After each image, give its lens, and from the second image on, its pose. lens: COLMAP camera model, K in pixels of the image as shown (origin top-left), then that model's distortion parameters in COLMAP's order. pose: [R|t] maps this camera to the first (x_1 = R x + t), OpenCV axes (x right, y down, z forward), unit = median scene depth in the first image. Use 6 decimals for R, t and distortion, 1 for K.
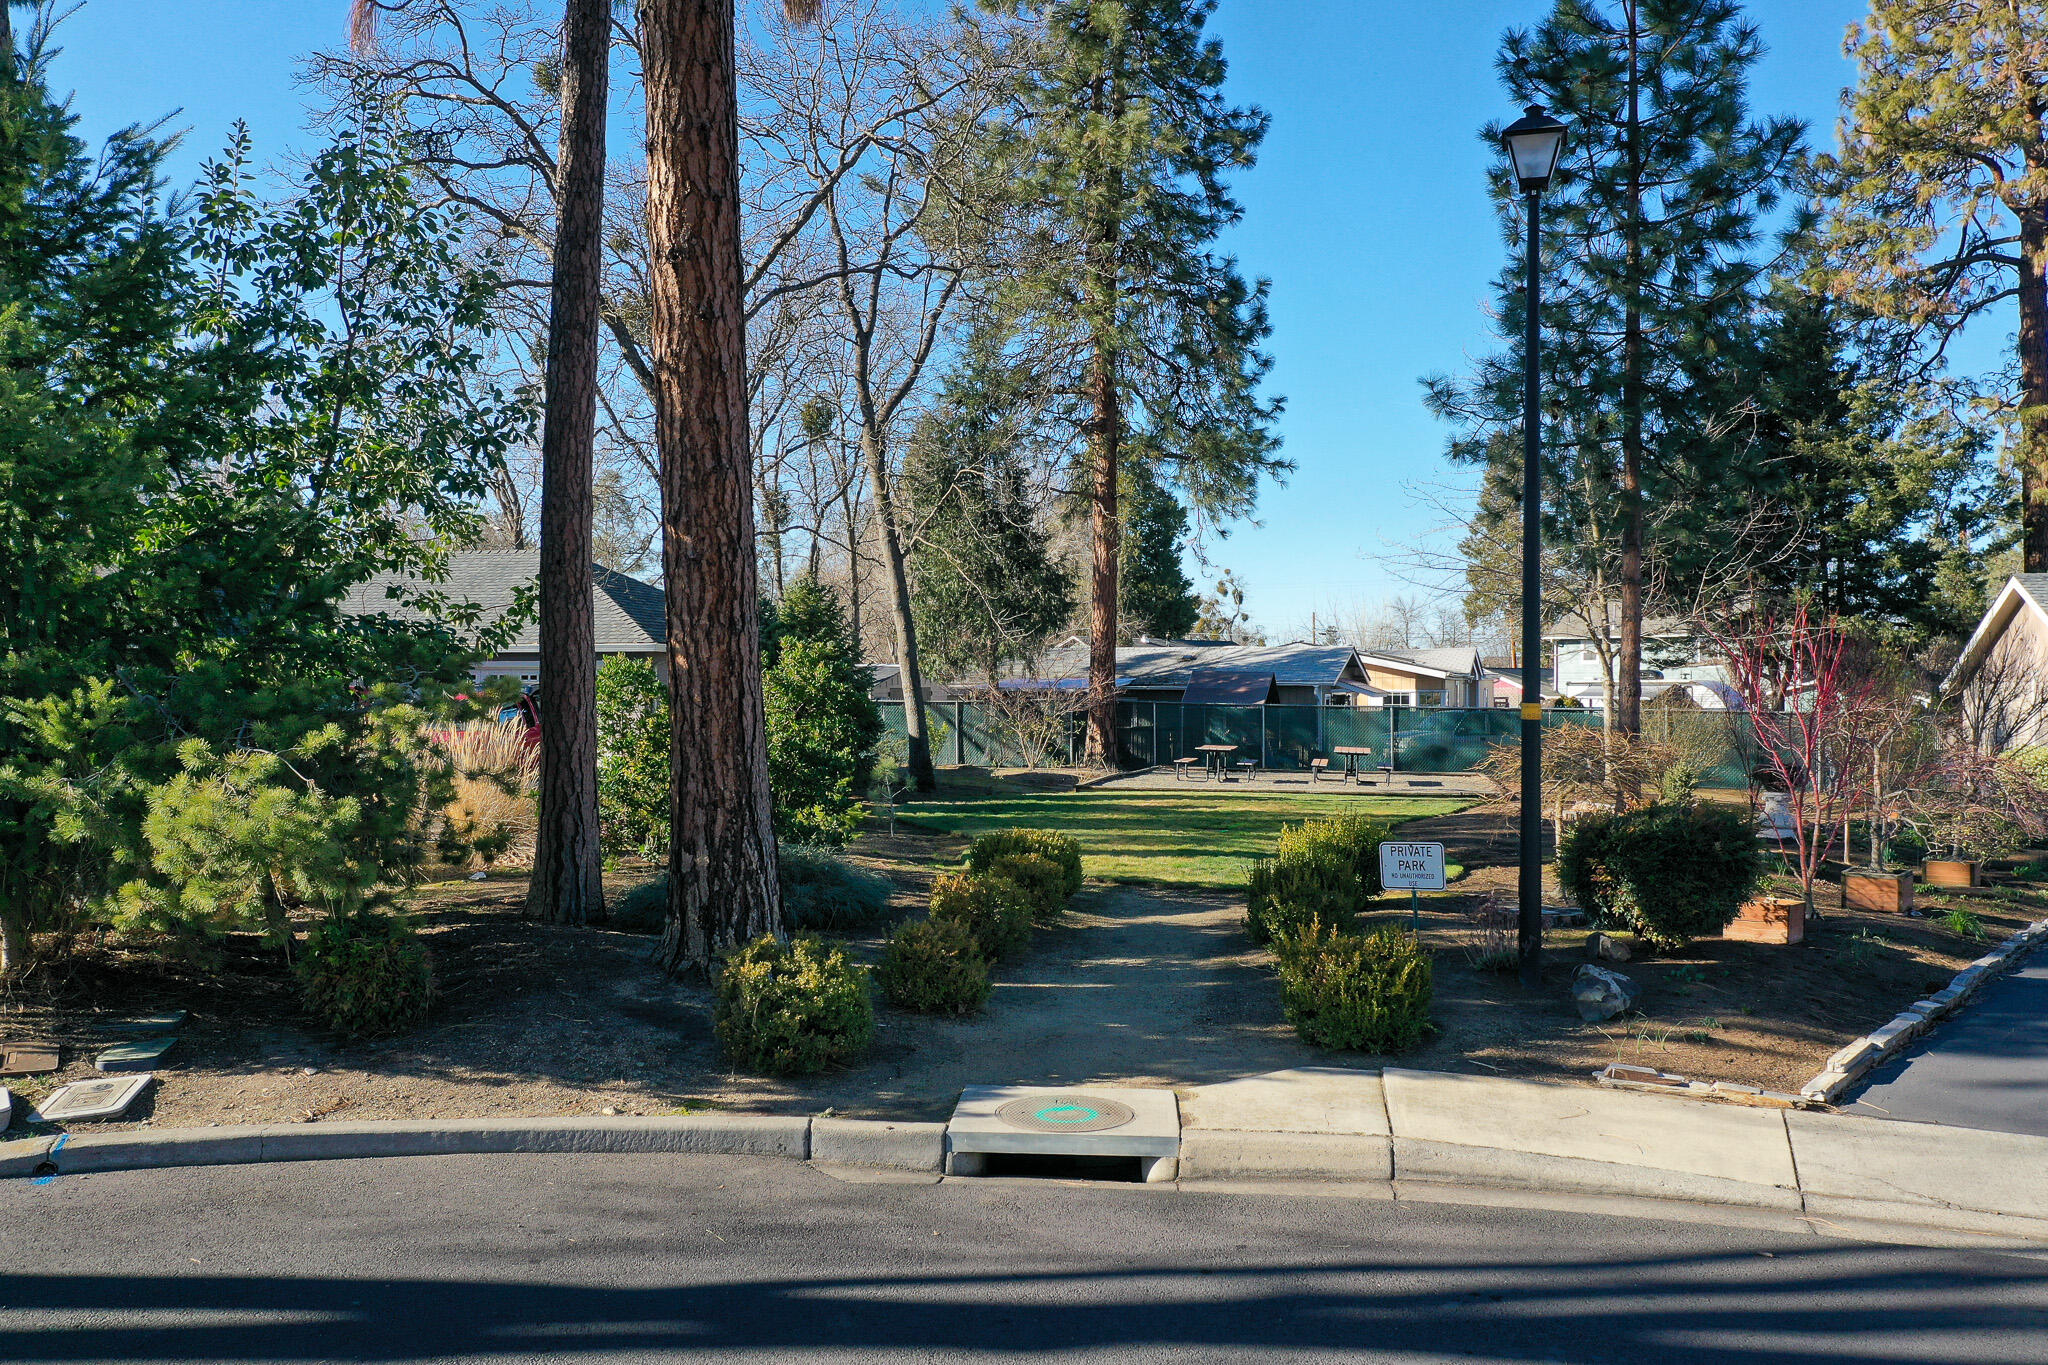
lens RADIAL K [[1612.9, 0, 1024.0], [0, 1612.9, 682.5], [0, 0, 1]] dist [-0.001705, 0.002562]
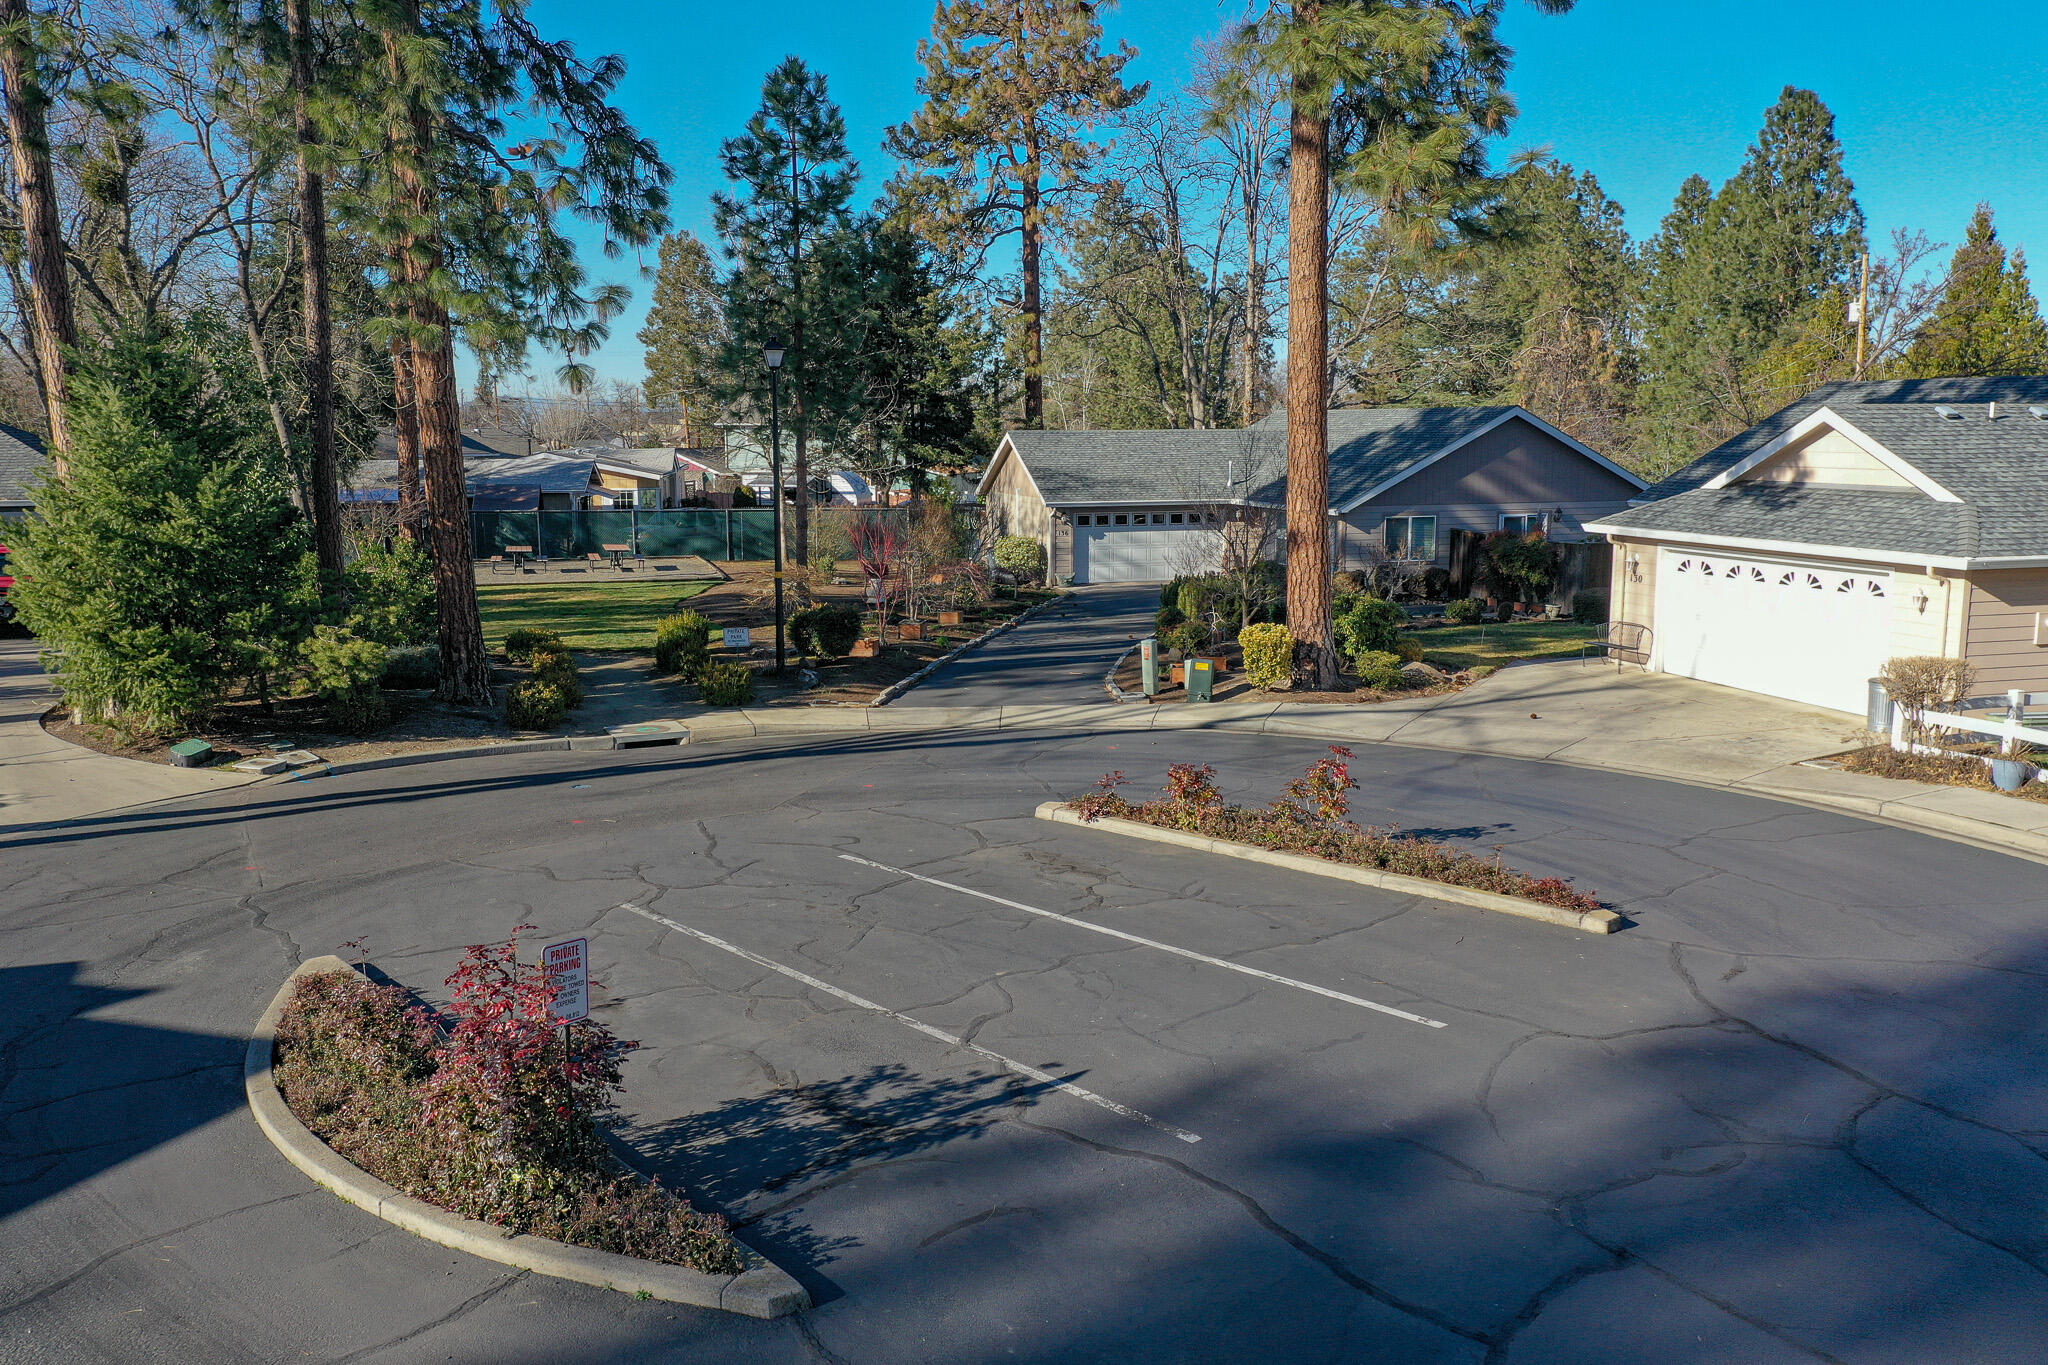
lens RADIAL K [[1612.9, 0, 1024.0], [0, 1612.9, 682.5], [0, 0, 1]] dist [-0.001705, 0.002562]
pose [[0.871502, -0.081131, 0.483635, -0.327062], [0.002715, 0.987003, 0.160680, -0.121790], [-0.490385, -0.138720, 0.860395, -0.776897]]
